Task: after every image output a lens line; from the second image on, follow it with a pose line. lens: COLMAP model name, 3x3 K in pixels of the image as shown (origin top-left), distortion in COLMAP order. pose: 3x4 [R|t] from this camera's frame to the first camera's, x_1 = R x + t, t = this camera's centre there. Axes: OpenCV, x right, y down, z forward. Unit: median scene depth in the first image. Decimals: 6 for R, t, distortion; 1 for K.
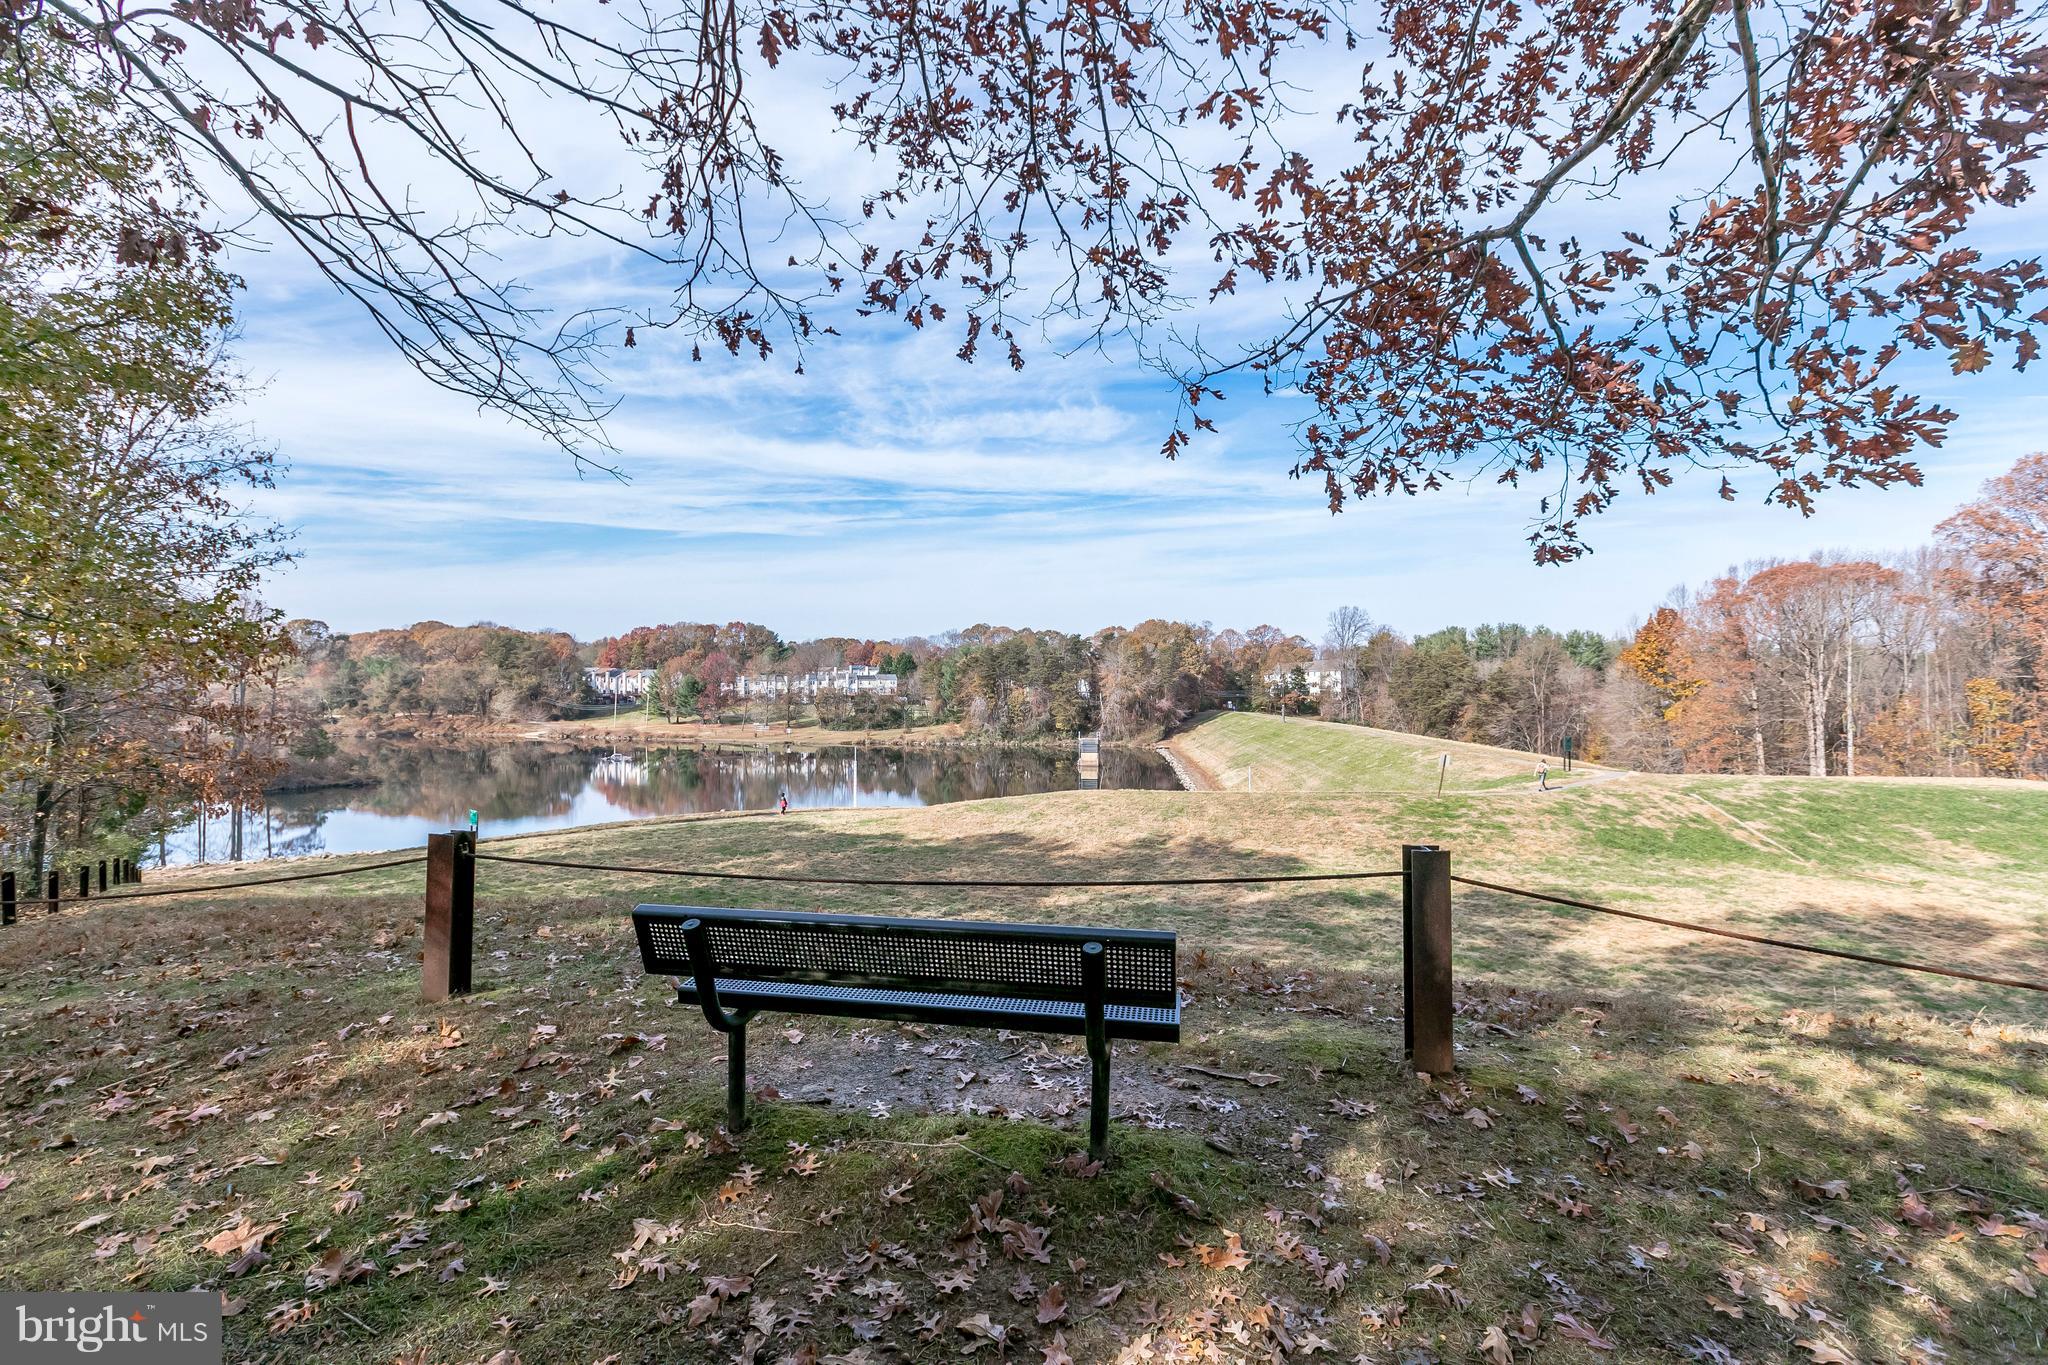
lens RADIAL K [[848.4, 0, 990.4], [0, 848.4, 678.4], [0, 0, 1]] dist [-0.000429, -0.000729]
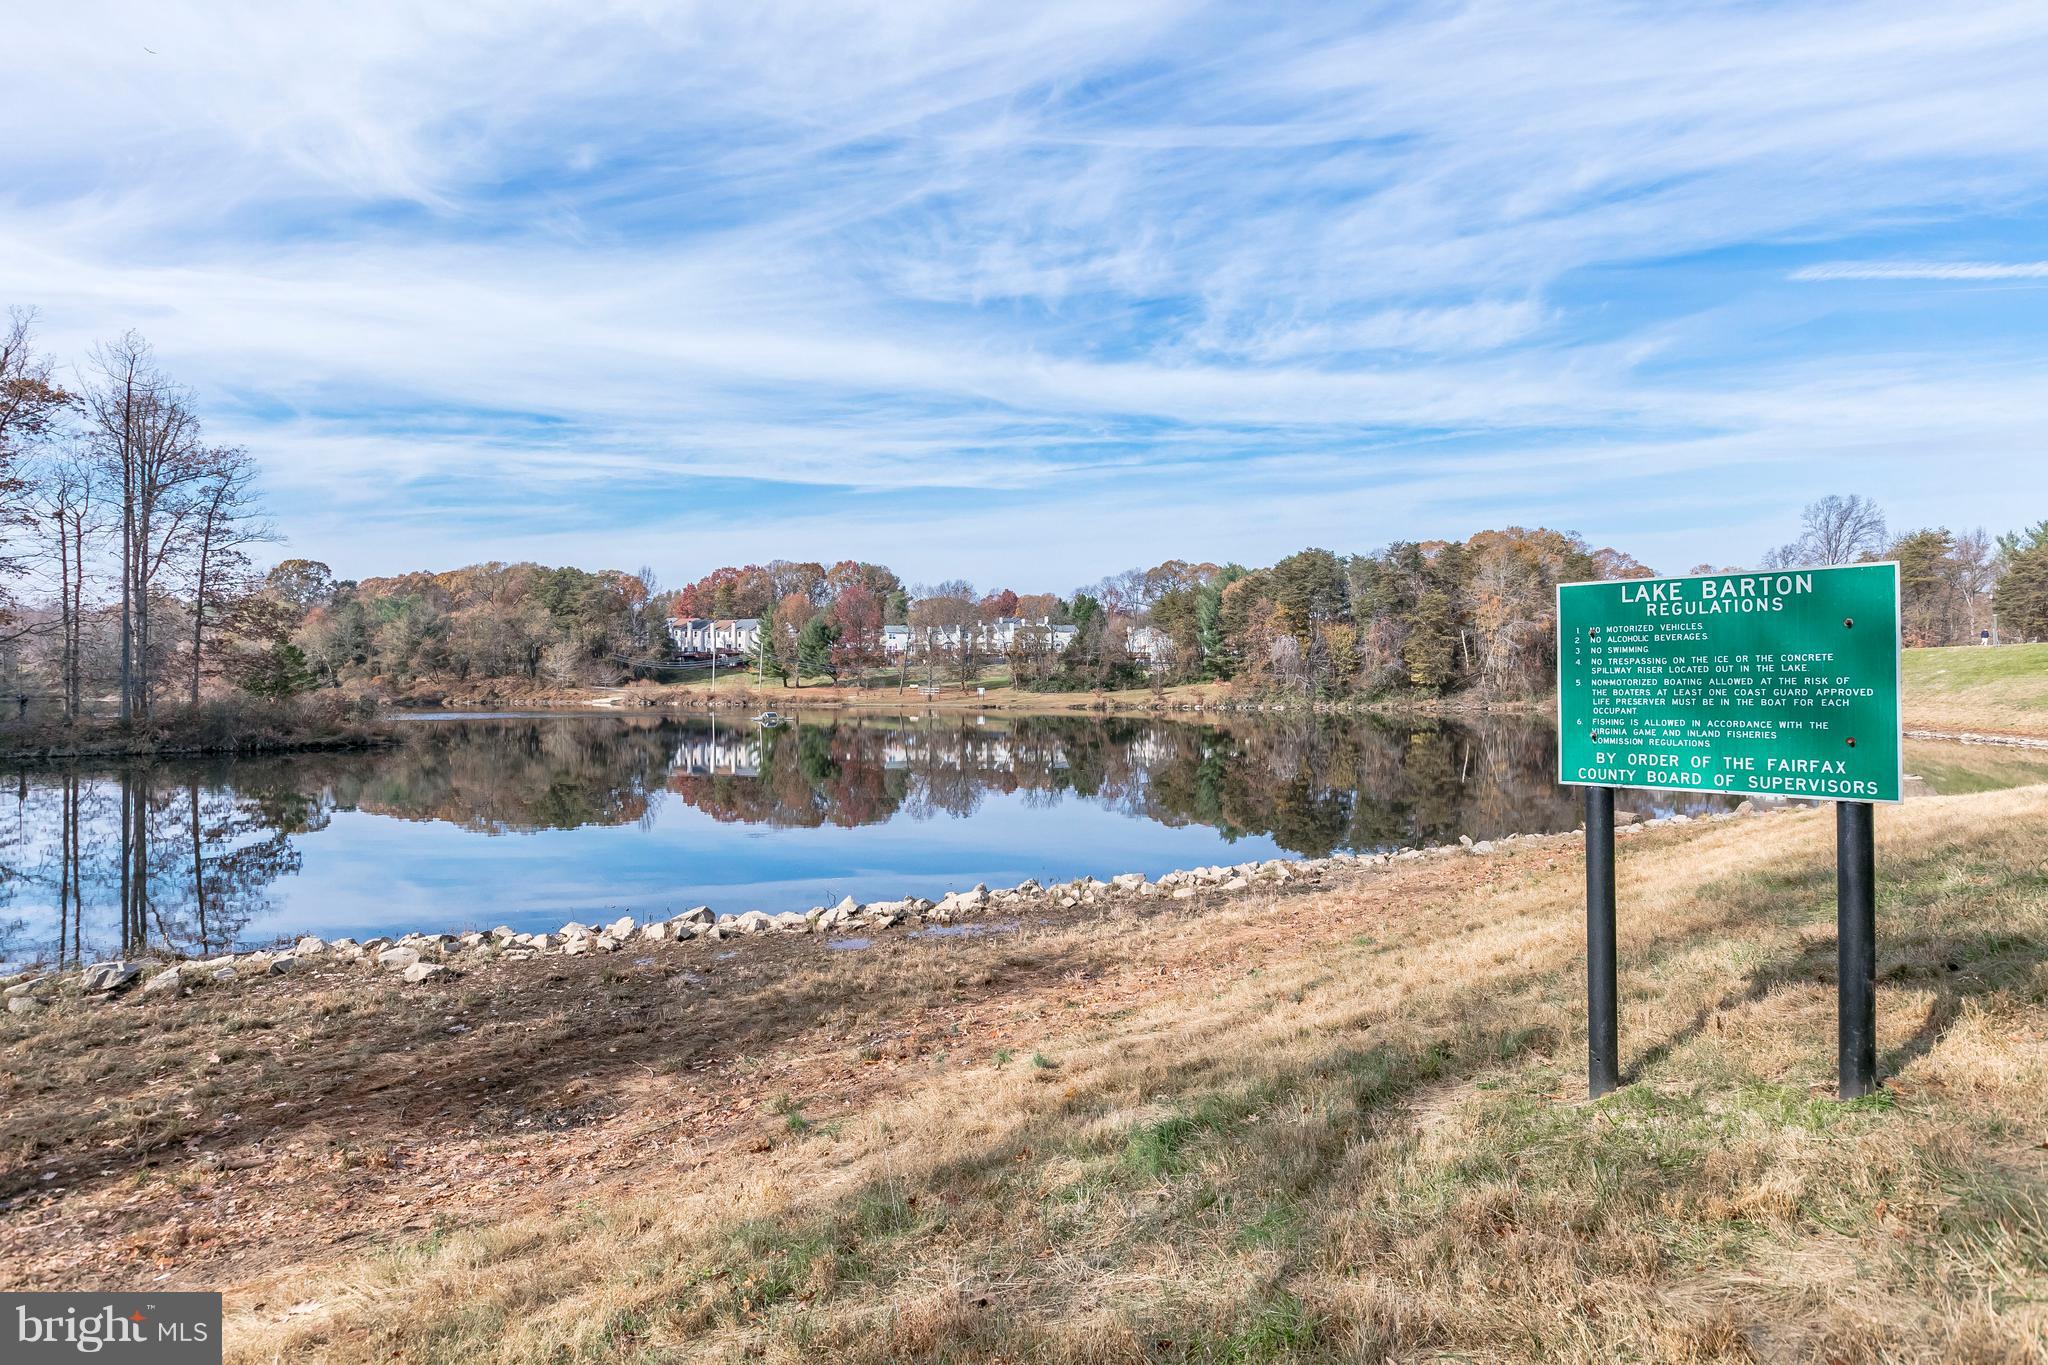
lens RADIAL K [[982.9, 0, 999.5], [0, 982.9, 674.1], [0, 0, 1]] dist [-0.004493, 0.001850]
pose [[0.997309, -0.005009, -0.073143, -0.145628], [0.005450, 0.999968, 0.005828, 0.038635], [0.073111, -0.006211, 0.997304, 0.203865]]
